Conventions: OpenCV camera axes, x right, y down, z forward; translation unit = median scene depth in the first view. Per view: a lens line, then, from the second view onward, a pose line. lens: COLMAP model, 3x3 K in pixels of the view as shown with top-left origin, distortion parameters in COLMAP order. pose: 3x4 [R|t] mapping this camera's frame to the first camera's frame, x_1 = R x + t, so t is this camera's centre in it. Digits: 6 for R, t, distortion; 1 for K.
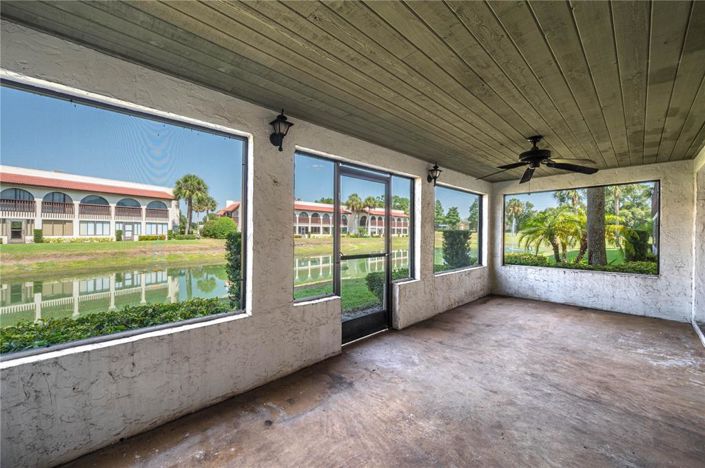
lens RADIAL K [[278.5, 0, 351.3], [0, 278.5, 233.1], [0, 0, 1]] dist [0.002733, 0.000107]
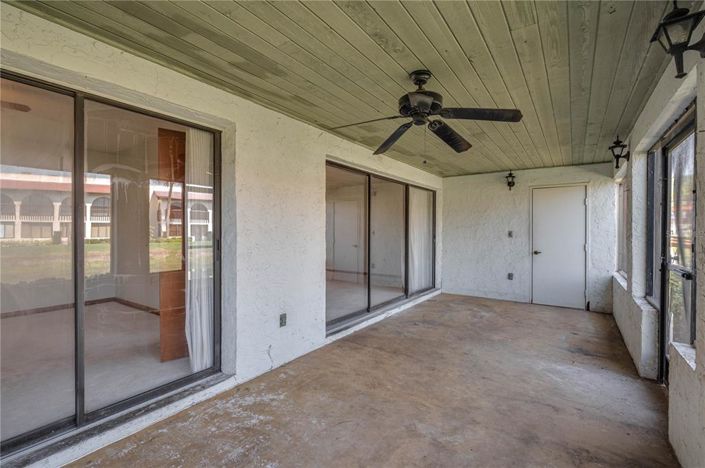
lens RADIAL K [[319.4, 0, 354.6], [0, 319.4, 230.8], [0, 0, 1]] dist [-0.001230, -0.000210]
pose [[-0.979735, -0.009335, -0.200083, 1.085131], [-0.011191, 0.999904, 0.008143, 0.000894], [0.199988, 0.010217, -0.979745, 1.928157]]
